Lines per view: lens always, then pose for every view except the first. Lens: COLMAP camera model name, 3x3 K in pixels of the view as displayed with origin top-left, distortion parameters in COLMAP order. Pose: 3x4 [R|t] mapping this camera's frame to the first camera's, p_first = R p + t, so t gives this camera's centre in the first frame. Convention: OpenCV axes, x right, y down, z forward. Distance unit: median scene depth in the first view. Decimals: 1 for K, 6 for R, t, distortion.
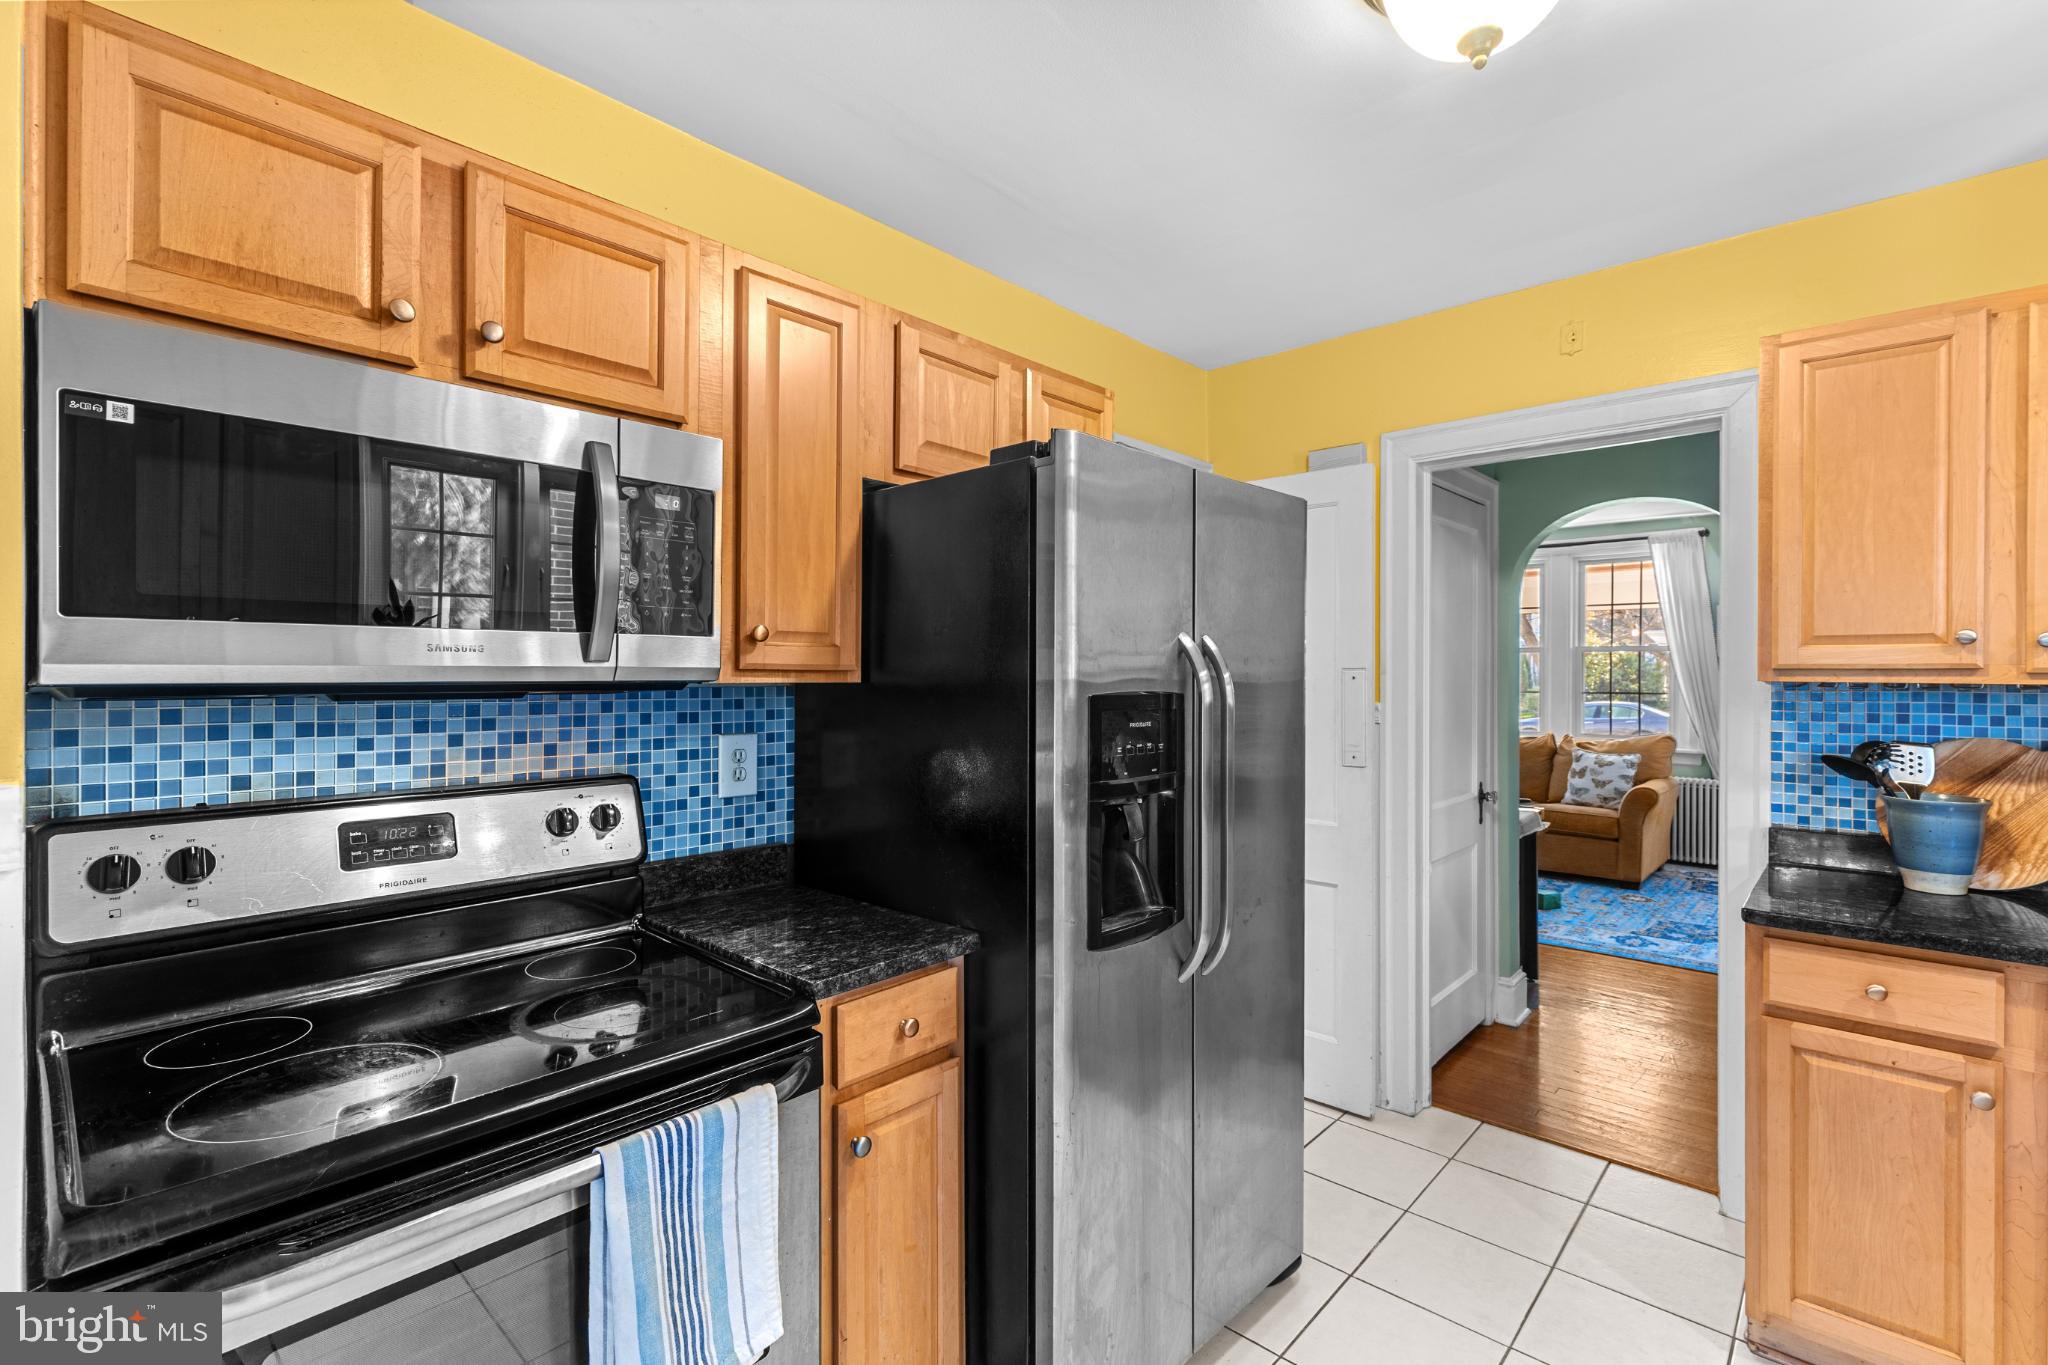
lens RADIAL K [[916.6, 0, 1064.4], [0, 916.6, 674.4], [0, 0, 1]] dist [0.006360, -0.002584]
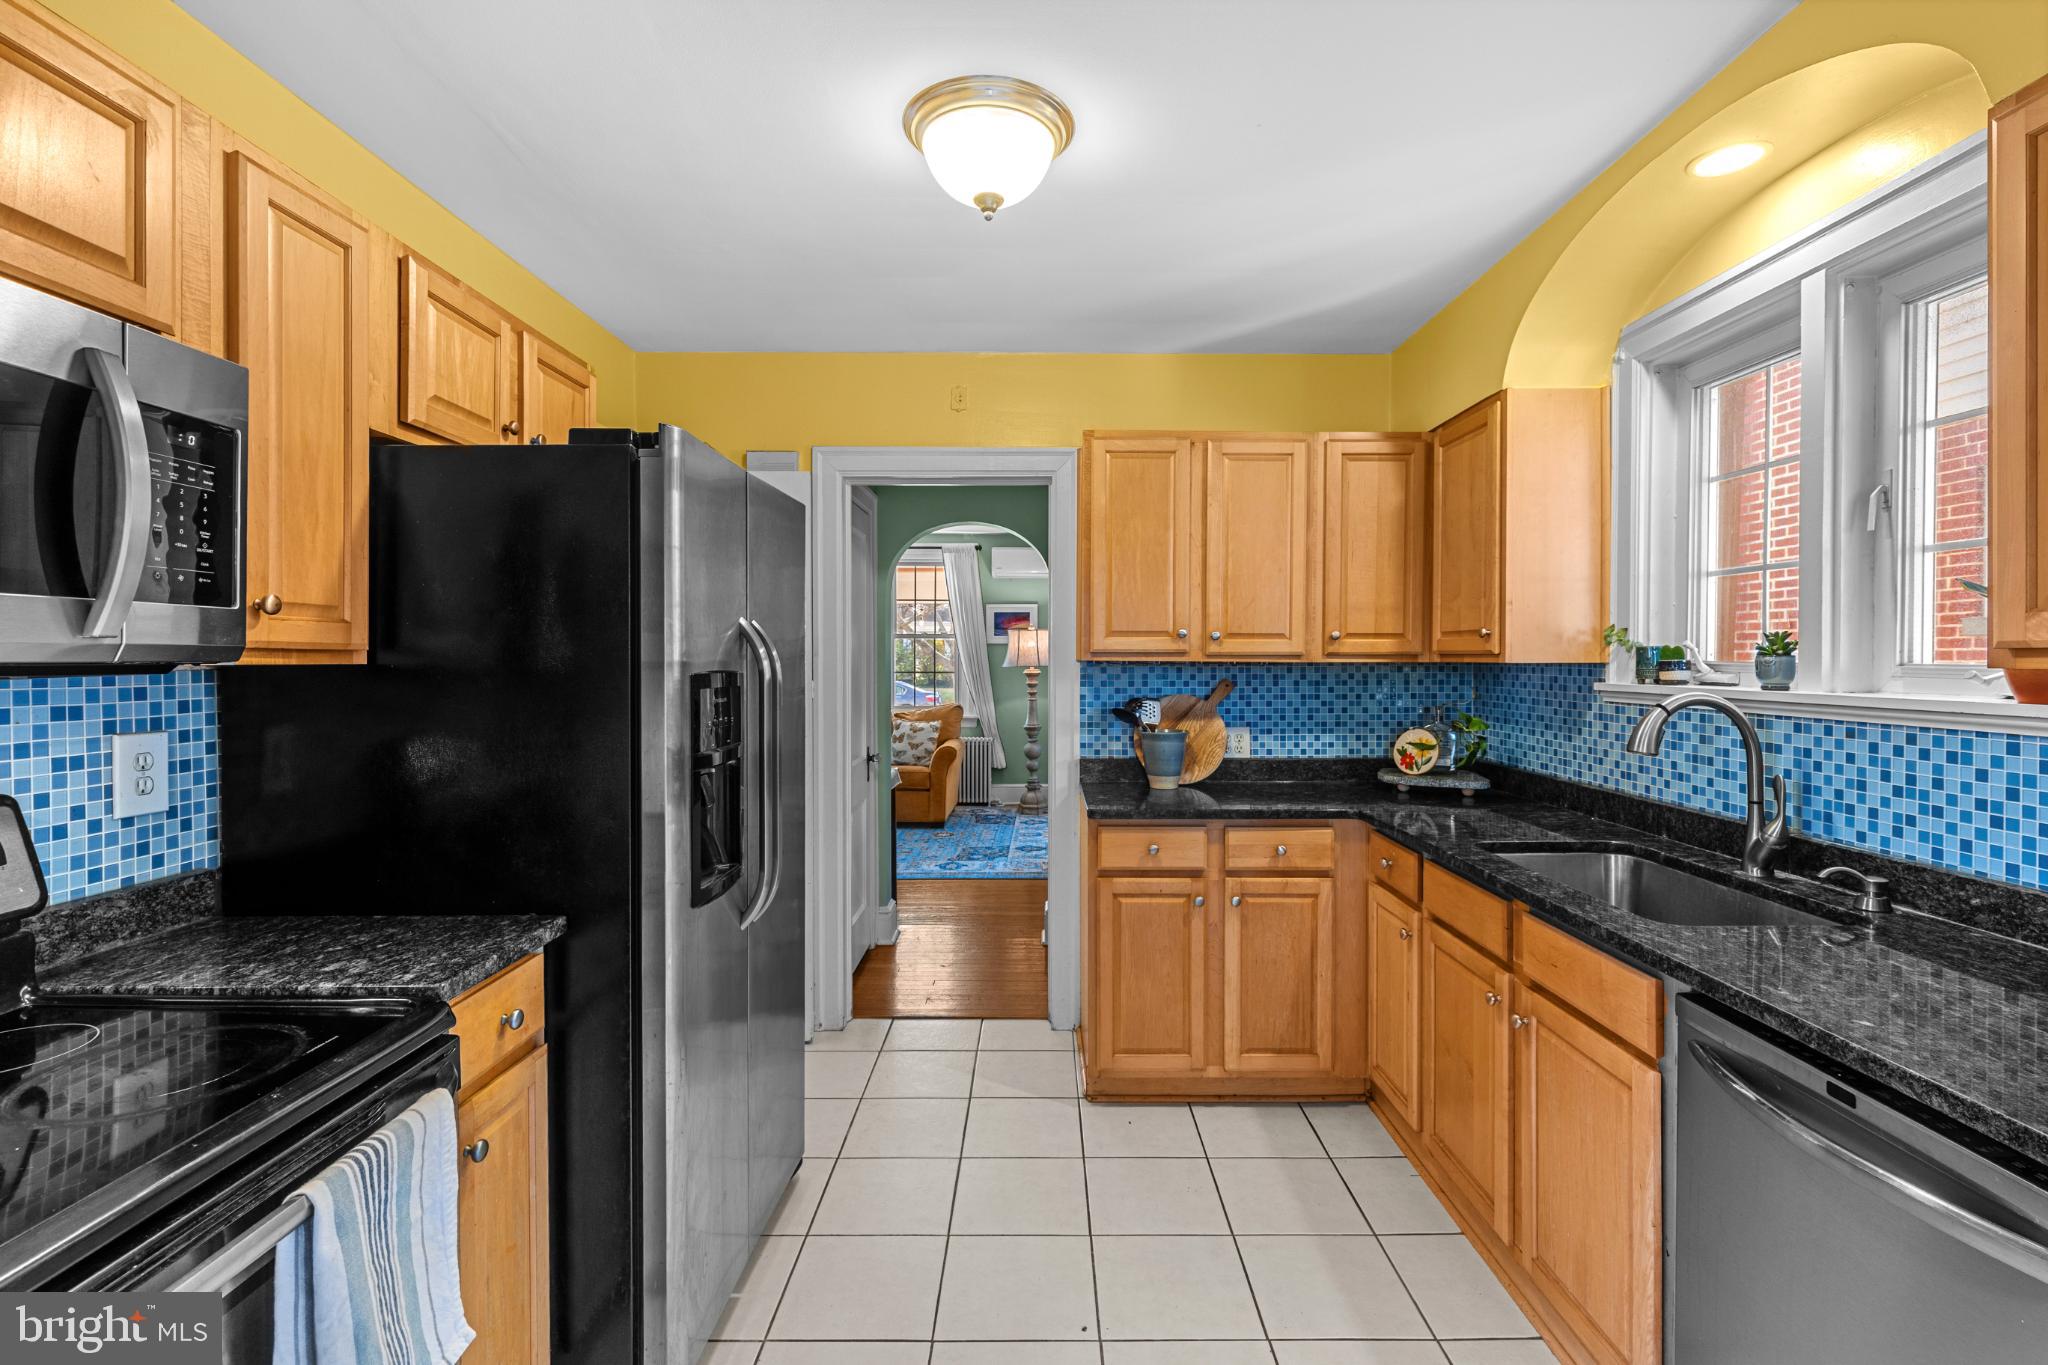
lens RADIAL K [[916.6, 0, 1043.0], [0, 916.6, 666.8], [0, 0, 1]] dist [0.006360, -0.002584]
pose [[0.744110, -0.007562, 0.668015, -0.317864], [0.001175, 0.999949, 0.010010, 0.003250], [-0.668056, -0.006664, 0.744081, -0.072048]]
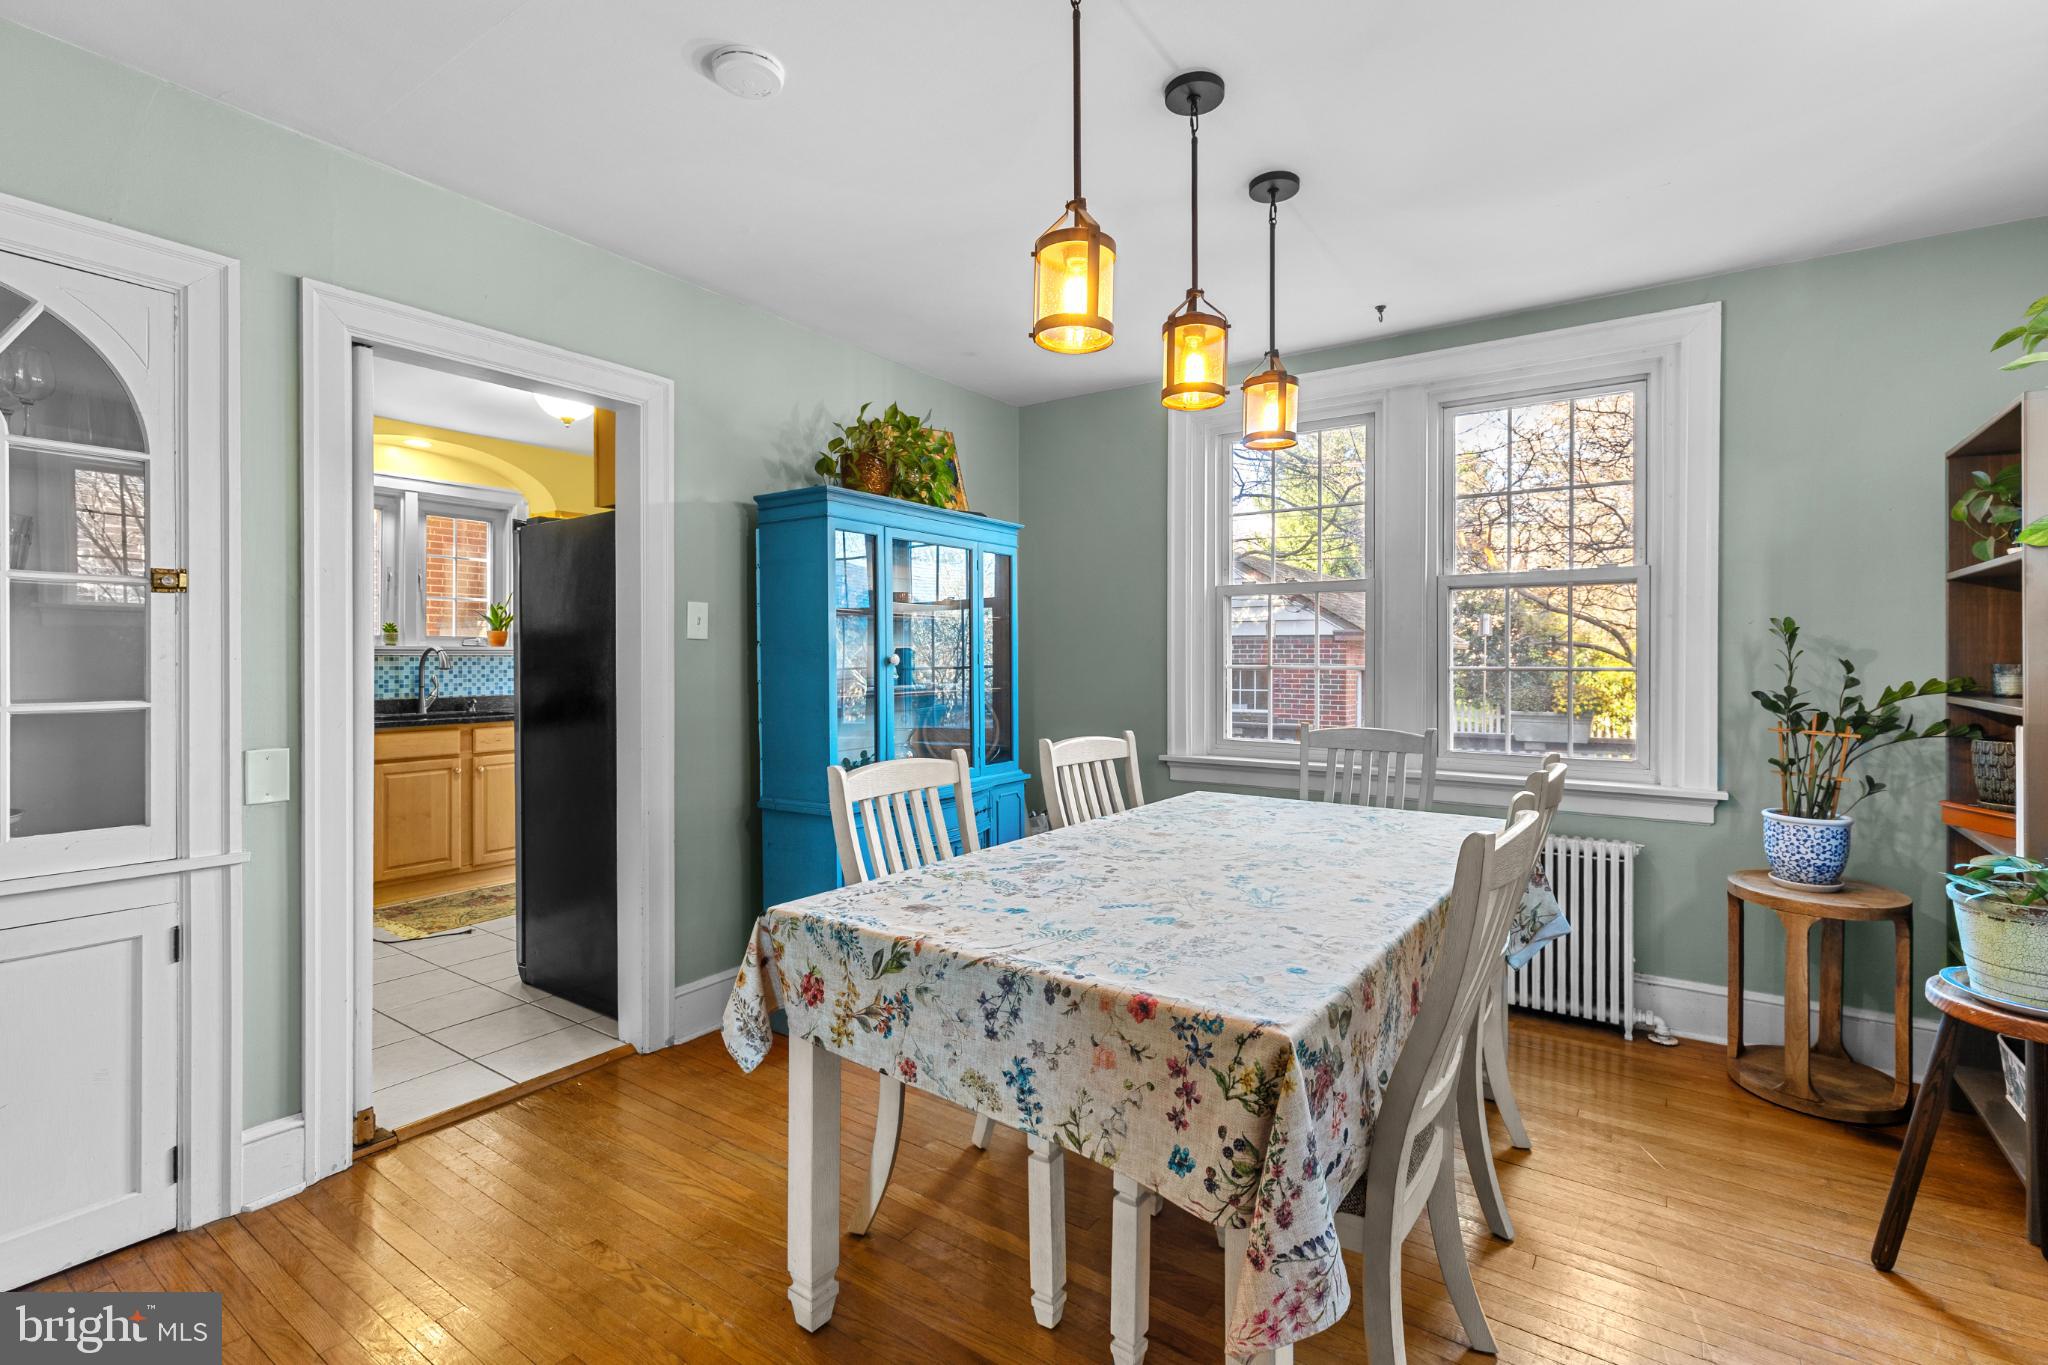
lens RADIAL K [[916.6, 0, 1077.2], [0, 916.6, 656.2], [0, 0, 1]] dist [0.006360, -0.002584]
pose [[-0.991665, -0.008020, -0.128594, -0.647452], [-0.008044, 0.999968, -0.000335, 0.061451], [0.128593, 0.000702, -0.991697, 3.240386]]
